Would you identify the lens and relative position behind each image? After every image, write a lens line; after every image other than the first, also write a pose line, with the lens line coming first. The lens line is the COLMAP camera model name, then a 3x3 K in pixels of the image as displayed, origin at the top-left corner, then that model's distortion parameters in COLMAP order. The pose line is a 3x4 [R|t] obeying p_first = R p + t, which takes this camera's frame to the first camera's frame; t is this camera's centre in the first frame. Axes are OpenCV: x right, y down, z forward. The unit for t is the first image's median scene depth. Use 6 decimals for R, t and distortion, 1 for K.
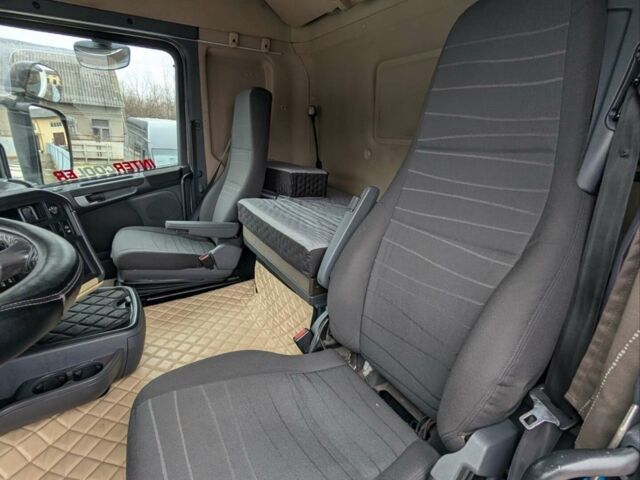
lens RADIAL K [[341.3, 0, 319.8], [0, 341.3, 237.7], [0, 0, 1]] dist [-0.002340, -0.000762]
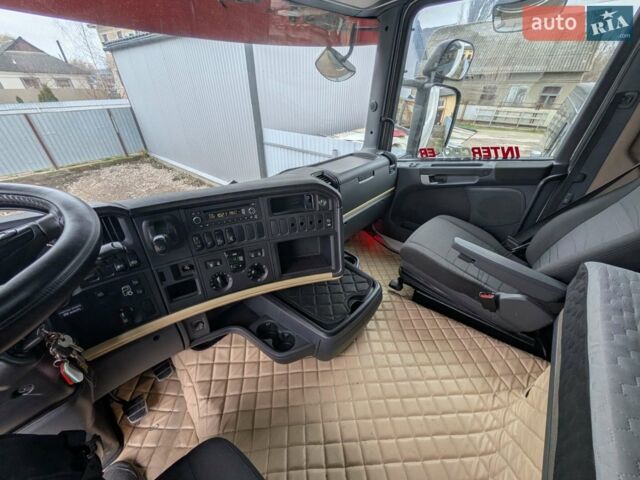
lens RADIAL K [[238.5, 0, 318.4], [0, 238.5, 238.1], [0, 0, 1]] dist [-0.000926, -0.000072]
pose [[0.297629, 0.461197, -0.835891, -0.052352], [-0.257895, 0.881860, 0.394733, -0.143466], [0.919188, 0.098088, 0.381408, 0.363826]]
